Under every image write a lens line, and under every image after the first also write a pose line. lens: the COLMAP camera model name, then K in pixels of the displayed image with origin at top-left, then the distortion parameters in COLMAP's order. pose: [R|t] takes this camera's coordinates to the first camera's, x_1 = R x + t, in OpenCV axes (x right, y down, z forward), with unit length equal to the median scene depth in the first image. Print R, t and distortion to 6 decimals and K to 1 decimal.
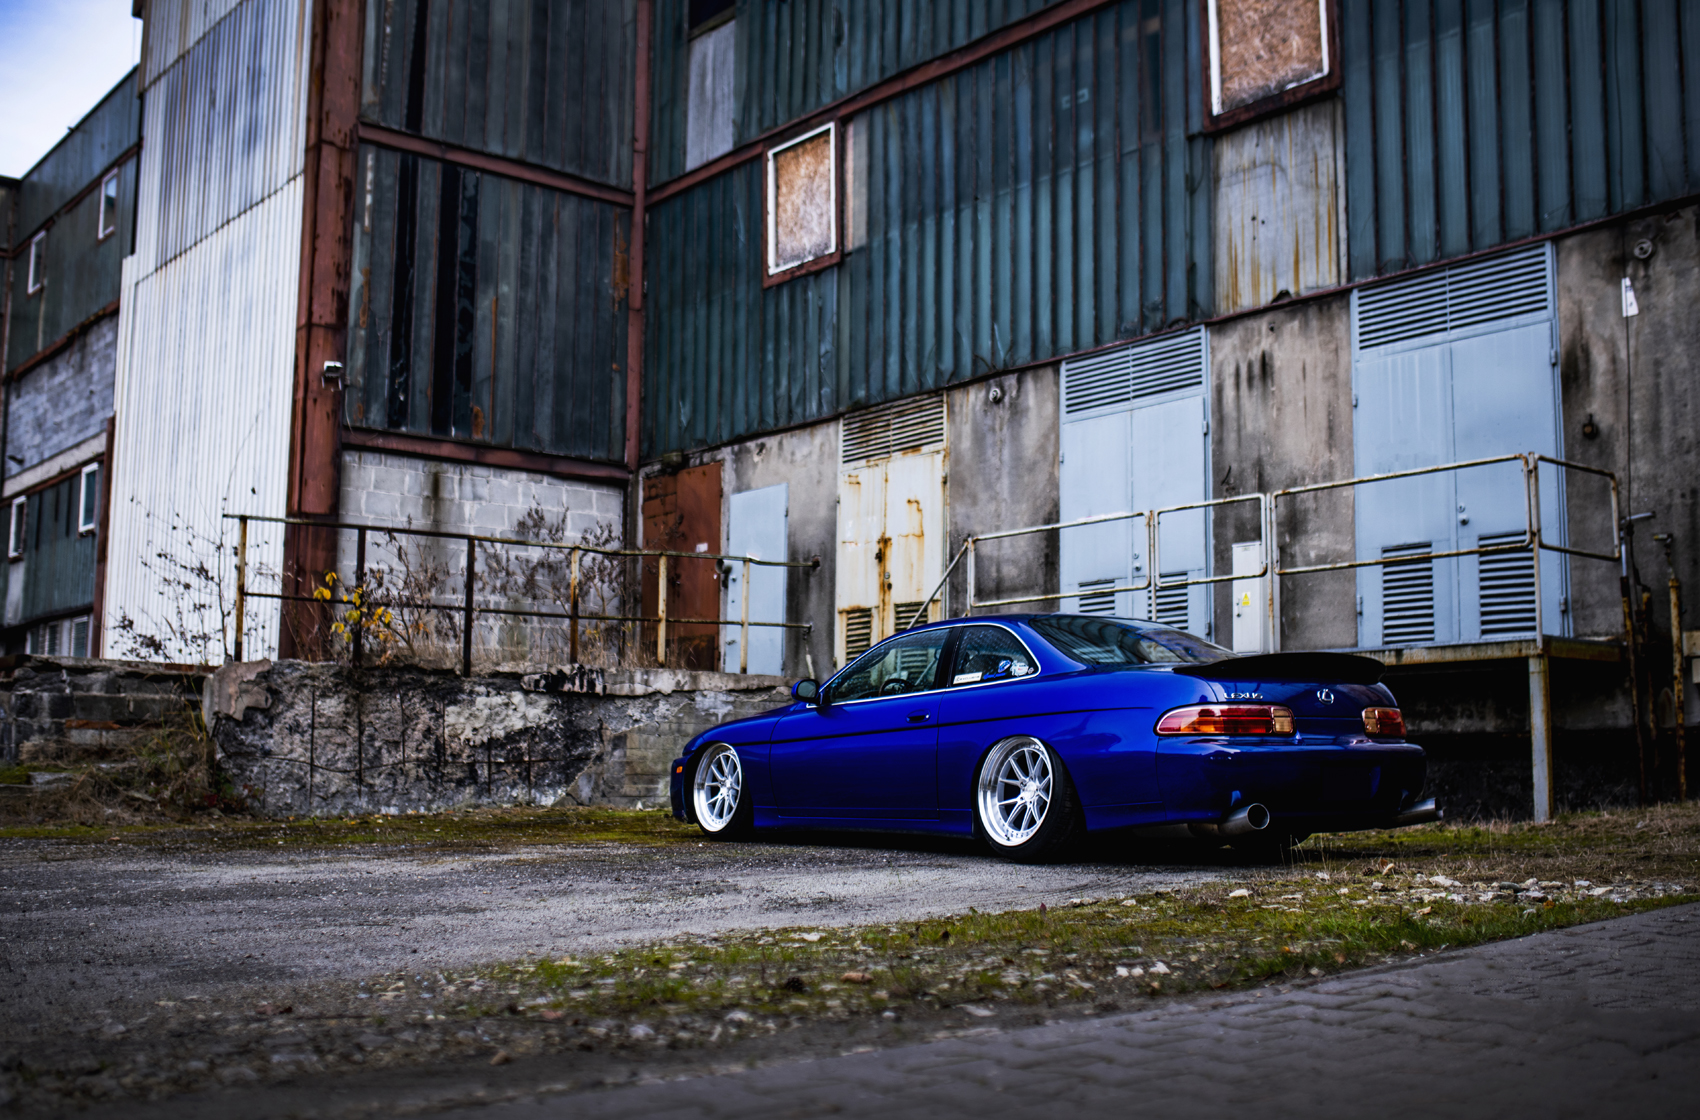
lens RADIAL K [[1739.7, 0, 853.1], [0, 1739.7, 554.8], [0, 0, 1]] dist [-0.074847, 0.134256]
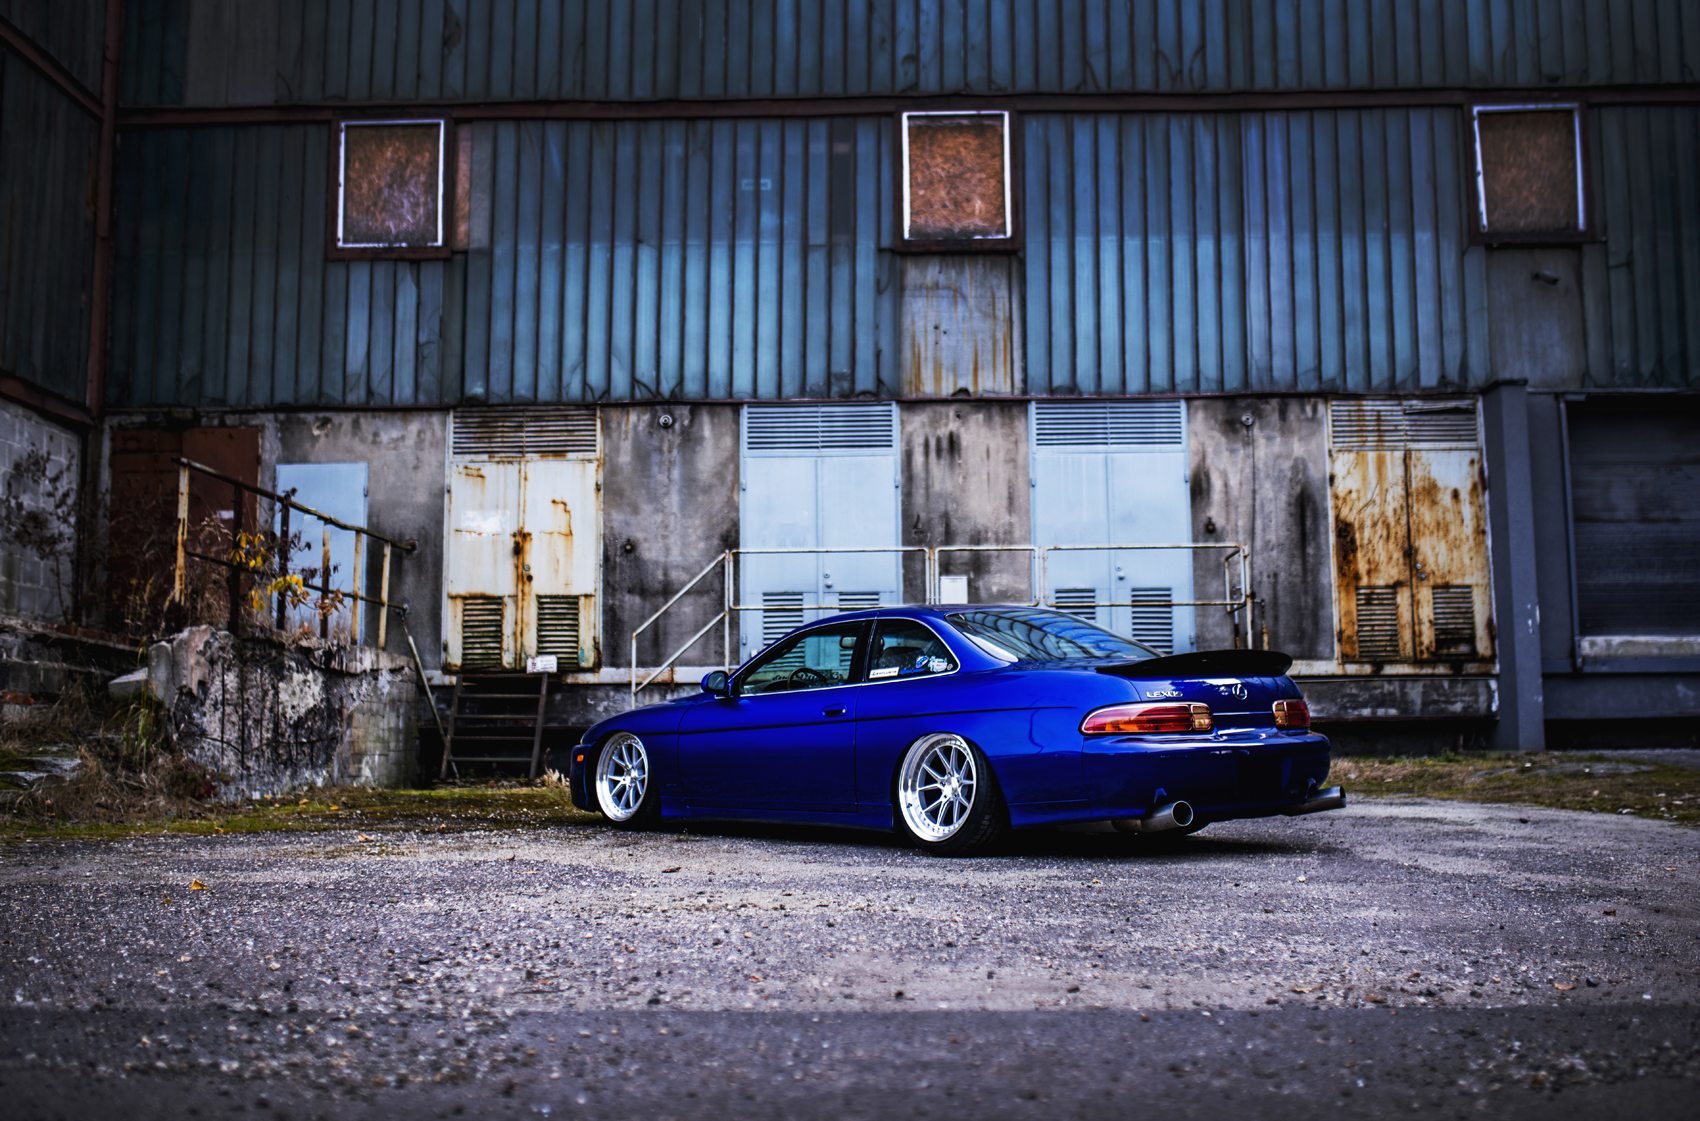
lens RADIAL K [[1739.7, 0, 853.1], [0, 1739.7, 555.3], [0, 0, 1]] dist [-0.074847, 0.134256]
pose [[0.653424, 0.077883, 0.752975, -0.683667], [-0.086636, 0.995851, -0.027823, 0.017249], [-0.752018, -0.047054, 0.657460, 0.149471]]
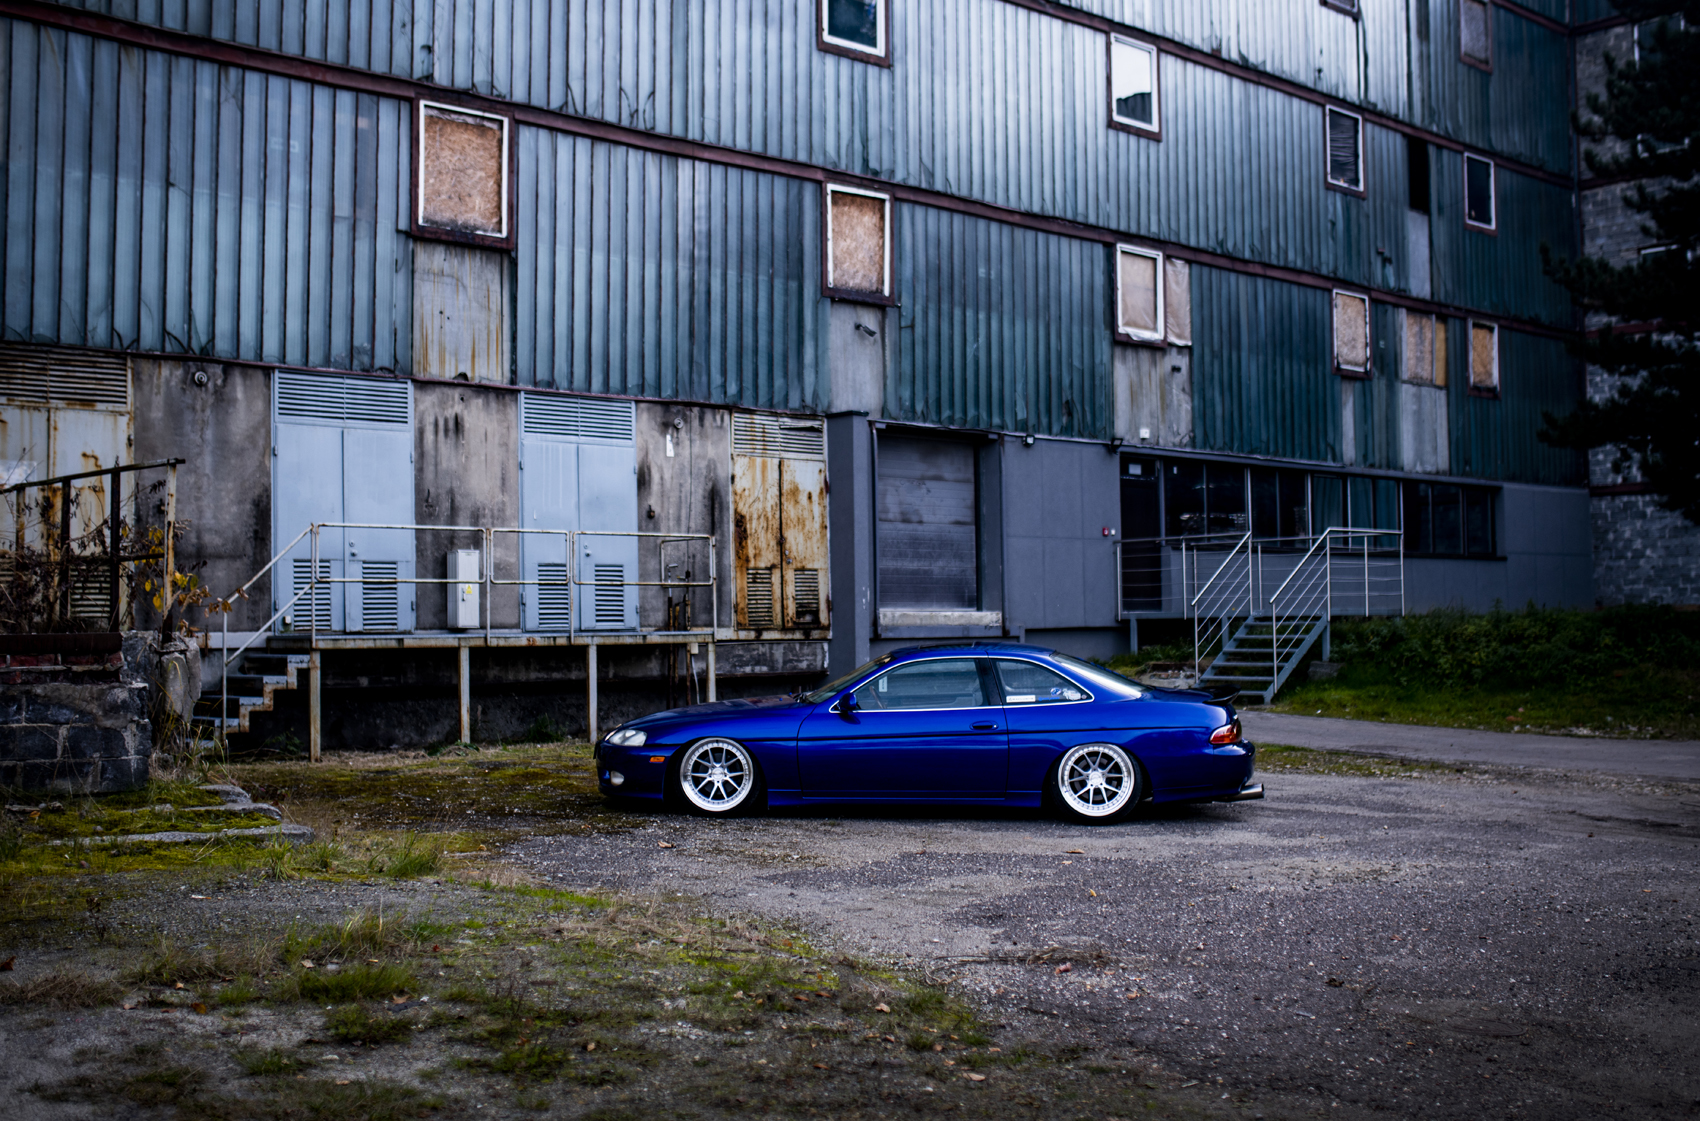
lens RADIAL K [[1826.7, 0, 844.0], [0, 1826.7, 544.3], [0, 0, 1]] dist [-0.082042, 0.162493]
pose [[-0.045215, 0.038633, 0.998230, -1.075931], [-0.121084, 0.991673, -0.043864, 0.014055], [-0.991612, -0.122853, -0.040161, 0.618311]]
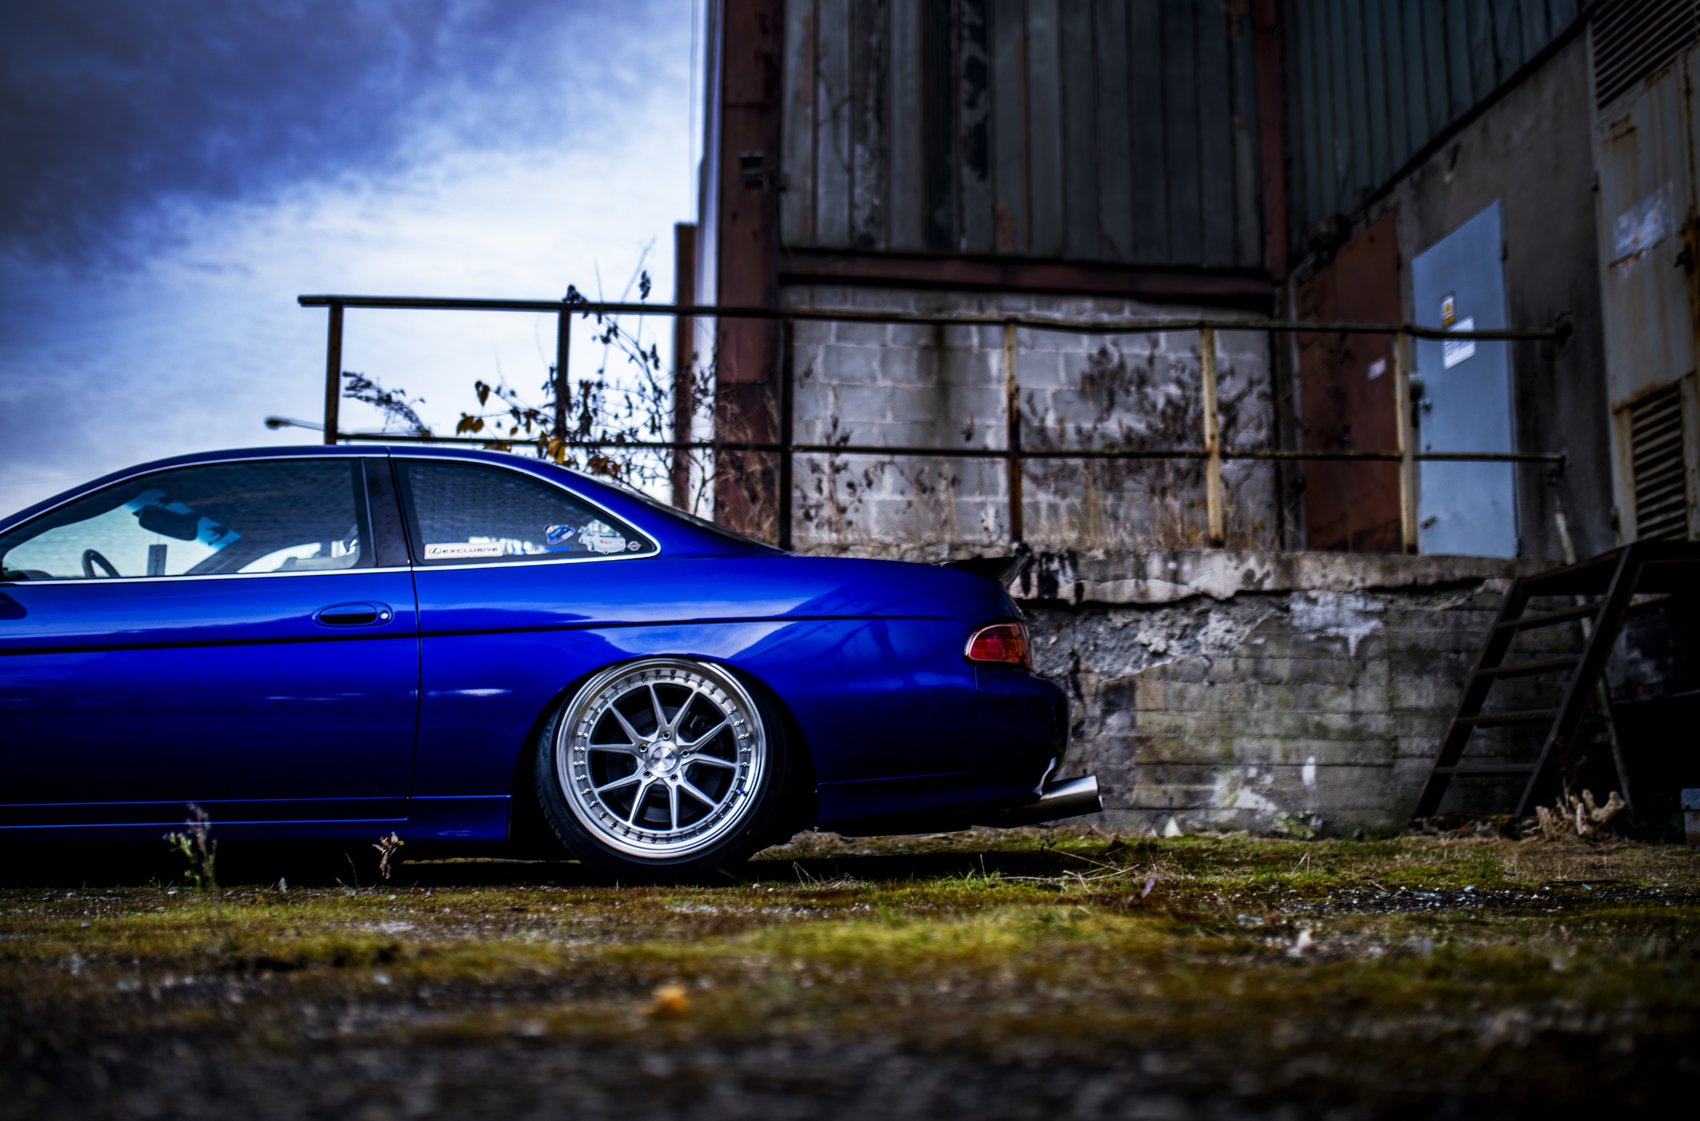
lens RADIAL K [[1623.4, 0, 856.8], [0, 1623.4, 554.0], [0, 0, 1]] dist [-0.066929, 0.110166]
pose [[0.844947, -0.090430, -0.527150, 0.047749], [0.071714, 0.995858, -0.055886, 0.086890], [0.530020, 0.009416, 0.847933, 0.566119]]
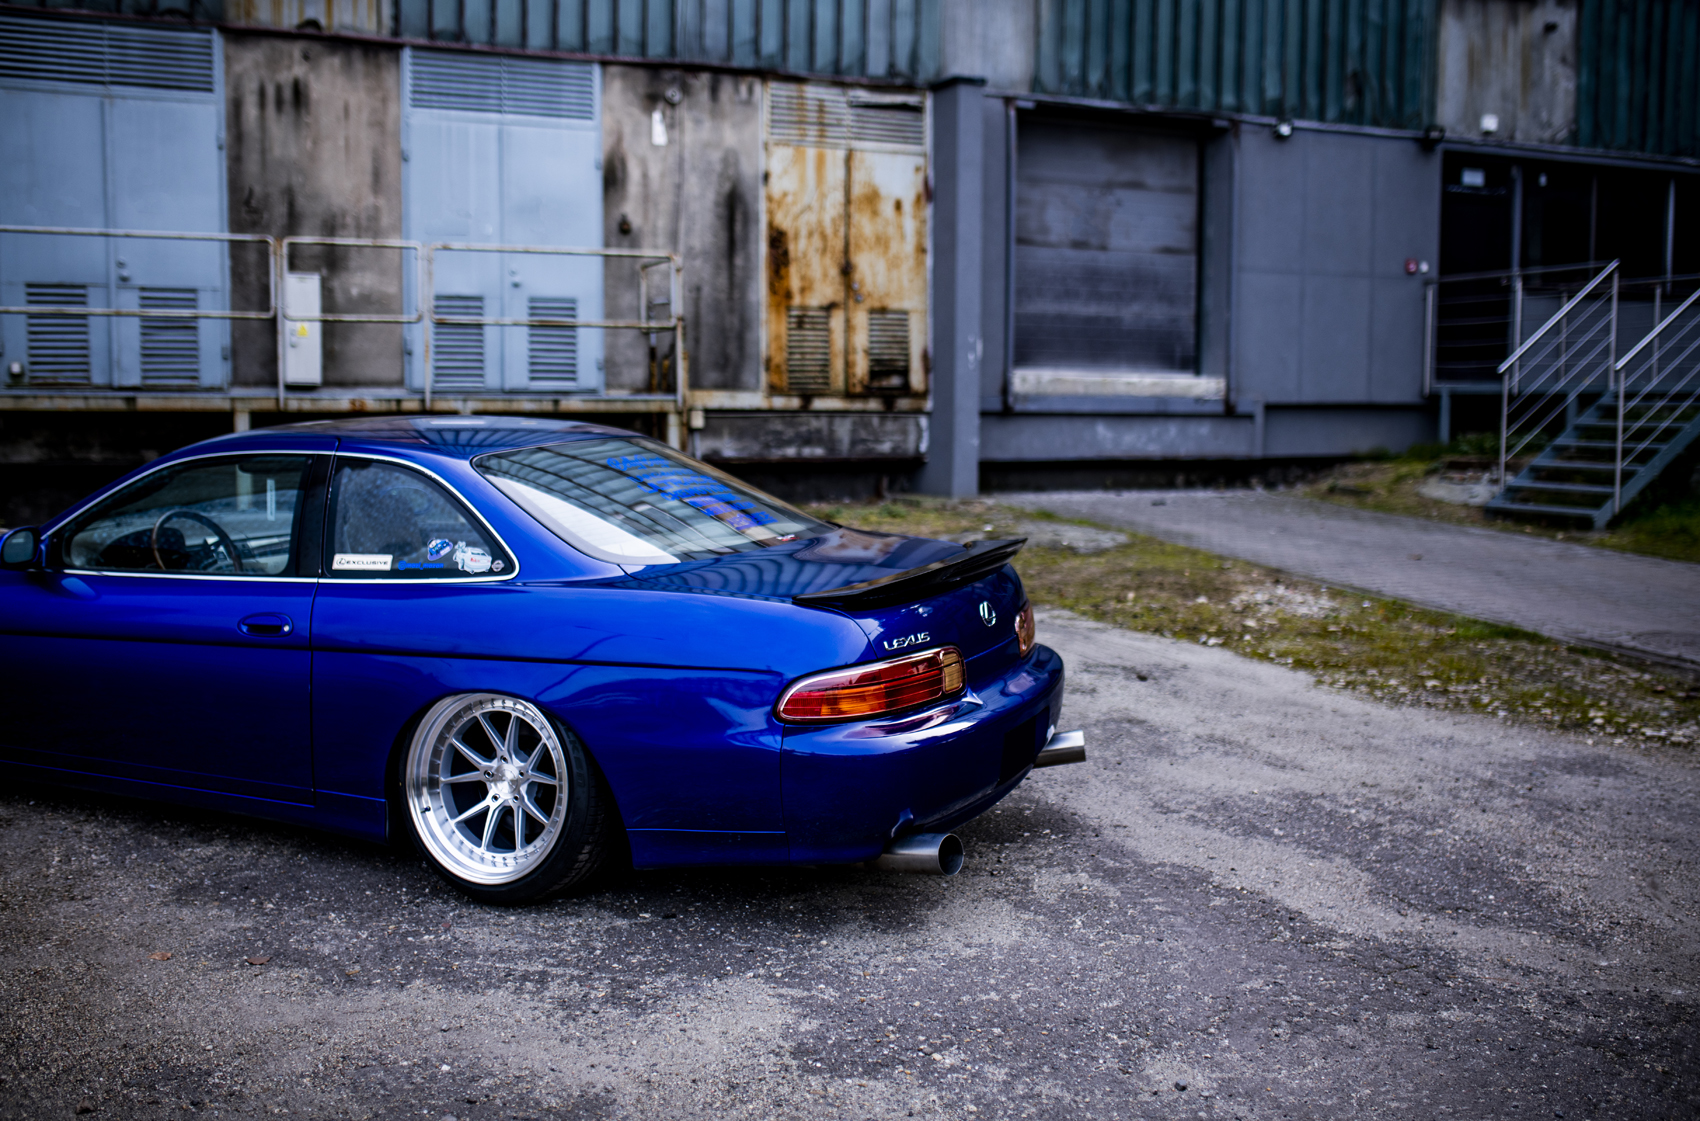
lens RADIAL K [[1681.5, 0, 854.4], [0, 1681.5, 554.7], [0, 0, 1]] dist [-0.070297, 0.111718]
pose [[0.274450, -0.092676, 0.957125, -0.526007], [-0.133146, 0.982095, 0.133273, -0.015340], [-0.952339, -0.164014, 0.257196, 0.338838]]
